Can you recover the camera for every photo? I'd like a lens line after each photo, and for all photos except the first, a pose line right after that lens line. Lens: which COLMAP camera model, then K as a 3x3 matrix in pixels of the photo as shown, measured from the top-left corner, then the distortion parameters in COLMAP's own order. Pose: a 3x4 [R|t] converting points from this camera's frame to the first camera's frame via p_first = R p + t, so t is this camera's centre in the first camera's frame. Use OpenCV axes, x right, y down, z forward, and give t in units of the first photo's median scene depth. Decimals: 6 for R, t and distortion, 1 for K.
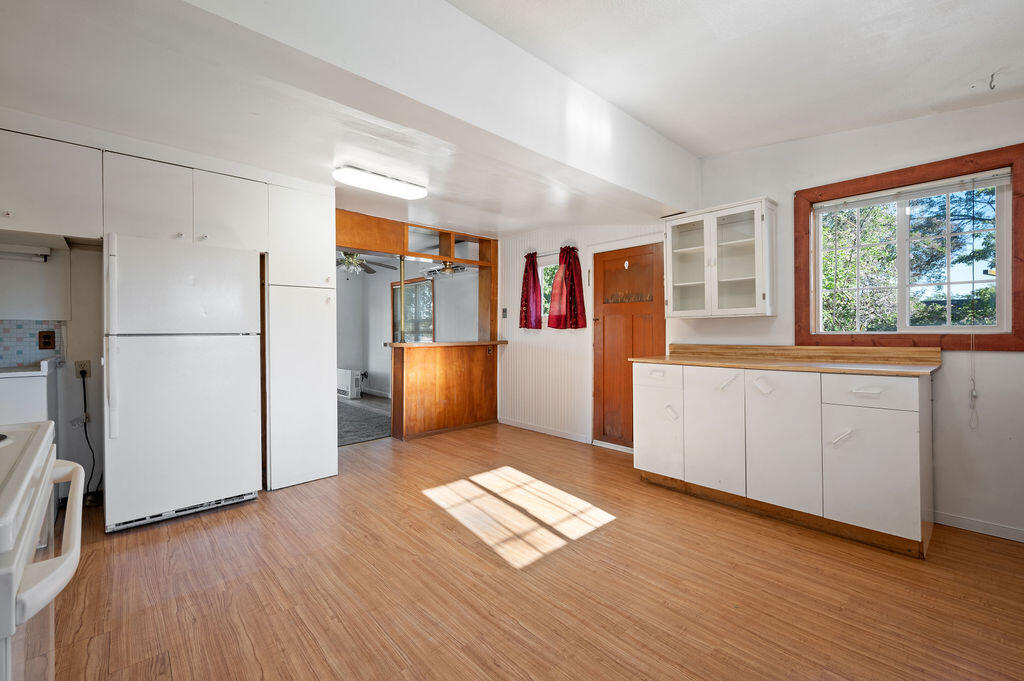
lens RADIAL K [[434.7, 0, 517.8], [0, 434.7, 334.5], [0, 0, 1]] dist [0.002769, -0.000279]
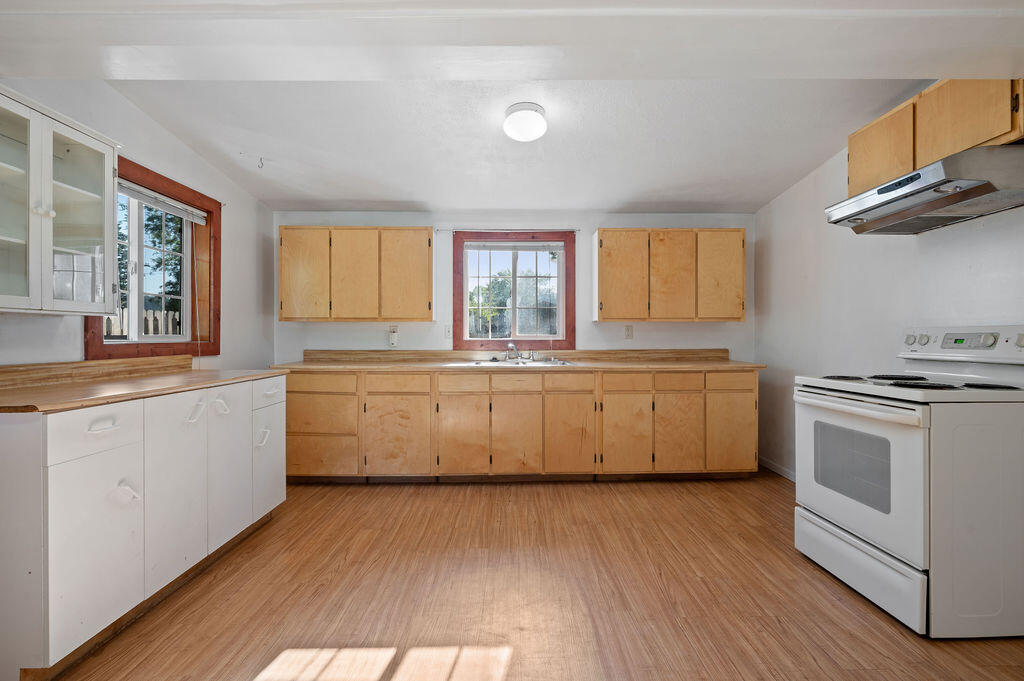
lens RADIAL K [[484.7, 0, 515.2], [0, 484.7, 339.7], [0, 0, 1]] dist [0.002109, 0.000040]
pose [[-0.738918, 0.006846, 0.673760, -0.470972], [0.010141, 0.999948, 0.000962, -0.001778], [-0.673719, 0.007543, -0.738949, 1.310535]]
